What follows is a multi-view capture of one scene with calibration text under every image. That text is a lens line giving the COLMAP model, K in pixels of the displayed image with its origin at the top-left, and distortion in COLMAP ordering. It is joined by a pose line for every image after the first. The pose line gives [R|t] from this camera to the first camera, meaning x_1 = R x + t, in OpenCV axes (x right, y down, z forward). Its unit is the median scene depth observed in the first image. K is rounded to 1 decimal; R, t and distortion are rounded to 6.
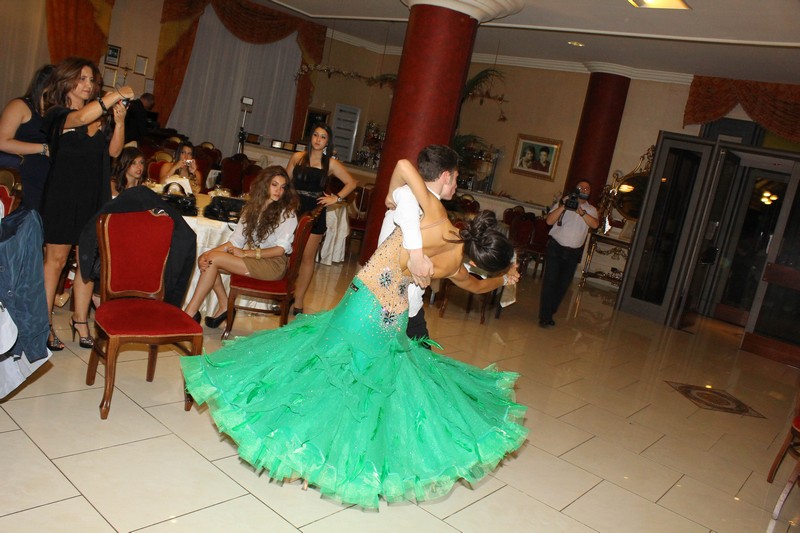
lens RADIAL K [[650.1, 0, 400.8], [0, 650.1, 264.8], [0, 0, 1]] dist [-0.003521, -0.000389]
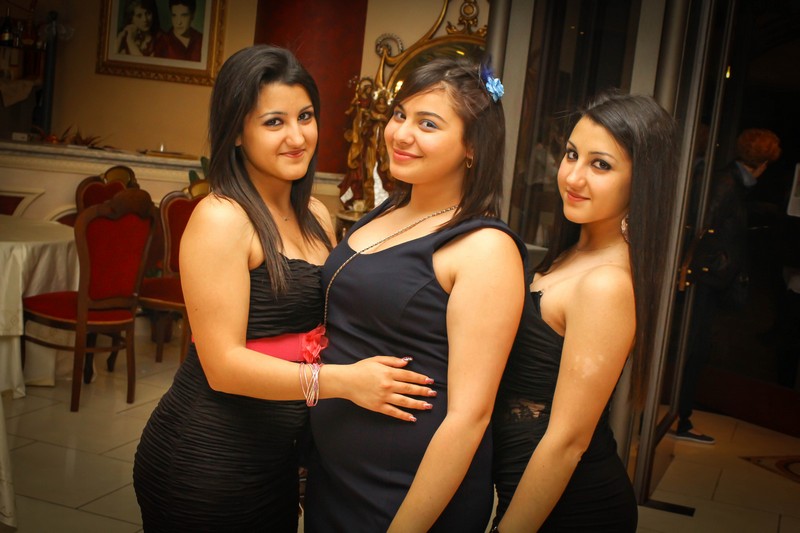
lens RADIAL K [[1256.9, 0, 399.8], [0, 1256.9, 266.9], [0, 0, 1]] dist [-0.027320, 0.000000]
pose [[0.936386, -0.136959, 0.323146, 0.091021], [0.138308, 0.990209, 0.018903, -0.028551], [-0.322571, 0.026994, 0.946160, 0.315320]]
